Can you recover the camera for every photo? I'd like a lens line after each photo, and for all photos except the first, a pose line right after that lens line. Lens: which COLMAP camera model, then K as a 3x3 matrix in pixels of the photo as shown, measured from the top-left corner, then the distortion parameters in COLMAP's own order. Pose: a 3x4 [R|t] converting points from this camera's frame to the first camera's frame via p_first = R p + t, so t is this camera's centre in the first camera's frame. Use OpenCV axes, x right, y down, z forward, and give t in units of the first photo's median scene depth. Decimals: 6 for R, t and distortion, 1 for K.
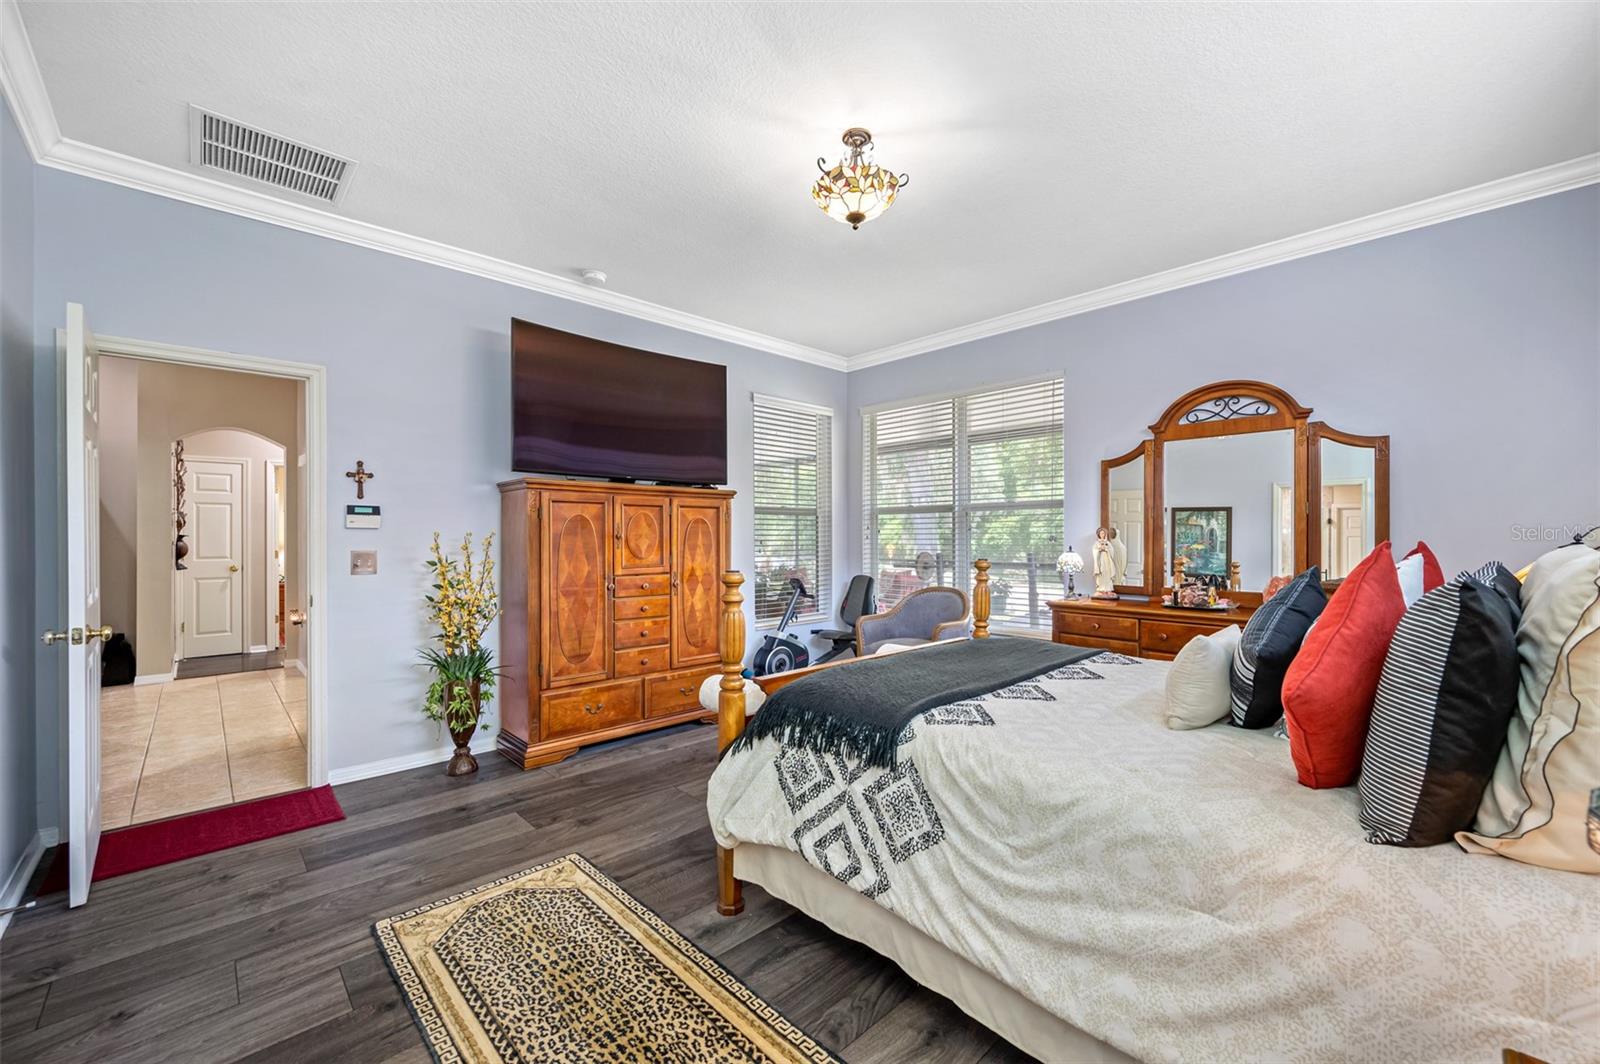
lens RADIAL K [[640.0, 0, 808.6], [0, 640.0, 534.9], [0, 0, 1]] dist [-0.002790, -0.000023]
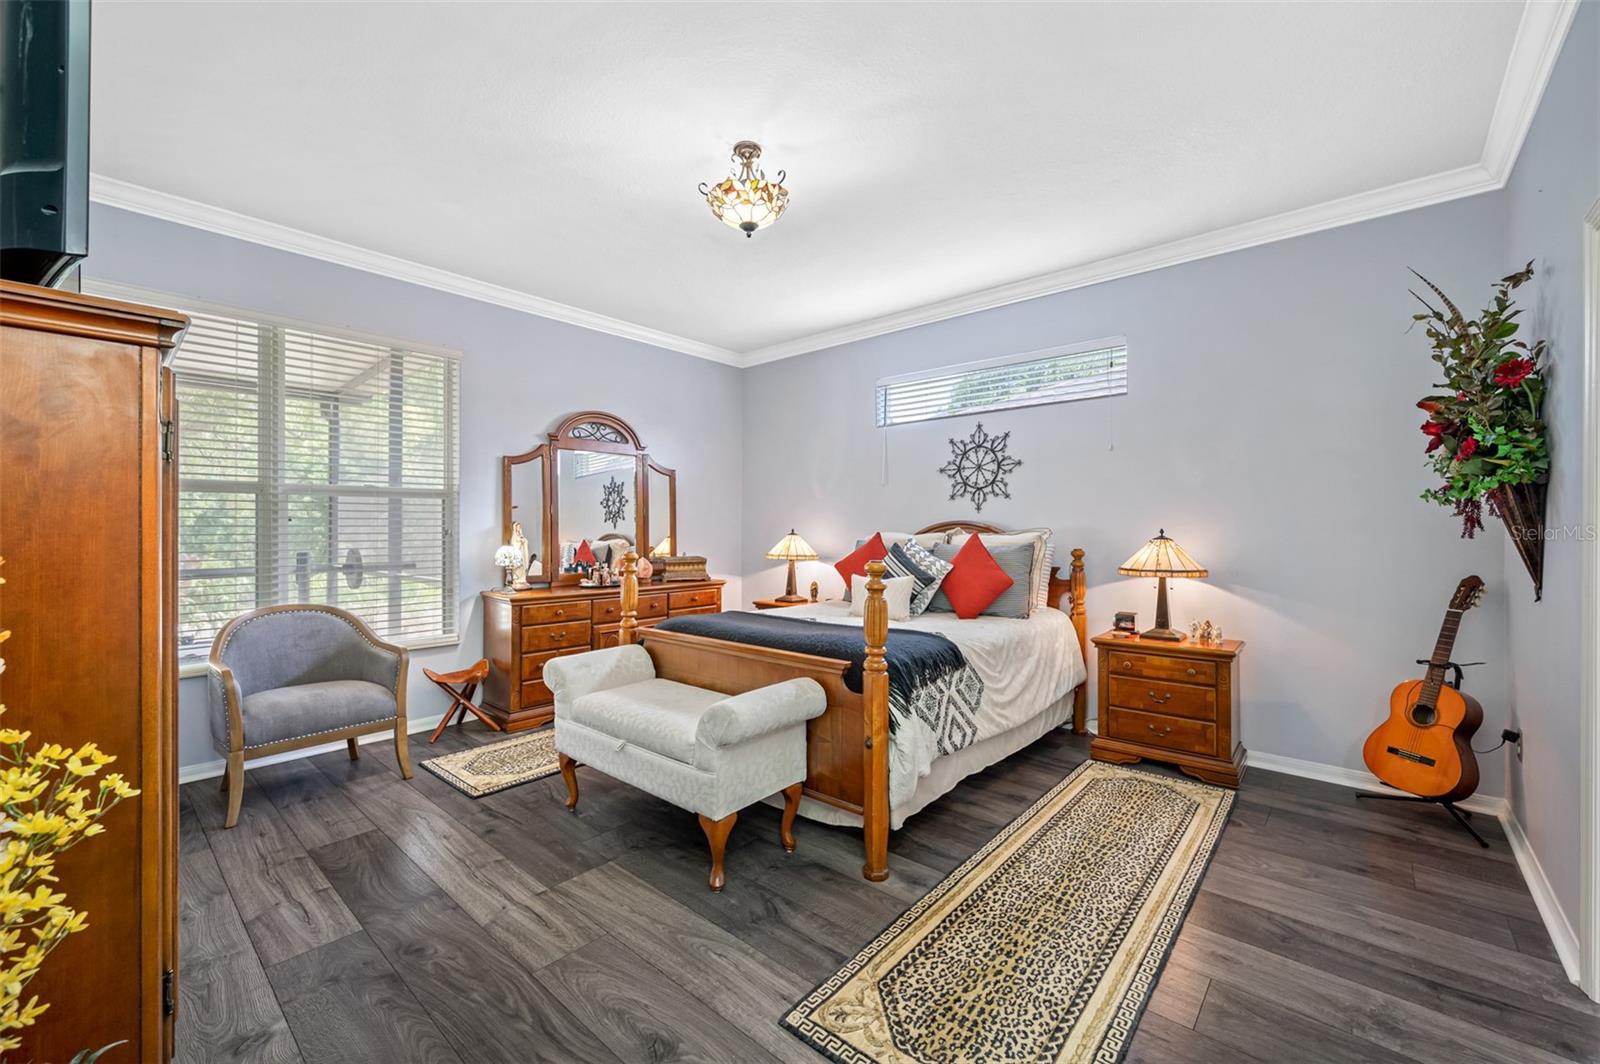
lens RADIAL K [[640.0, 0, 797.9], [0, 640.0, 531.1], [0, 0, 1]] dist [-0.002790, -0.000023]
pose [[-0.078291, 0.001483, 0.996929, -1.434887], [-0.000702, 0.999999, -0.001543, 0.011463], [-0.996930, -0.000821, -0.078290, 1.476913]]
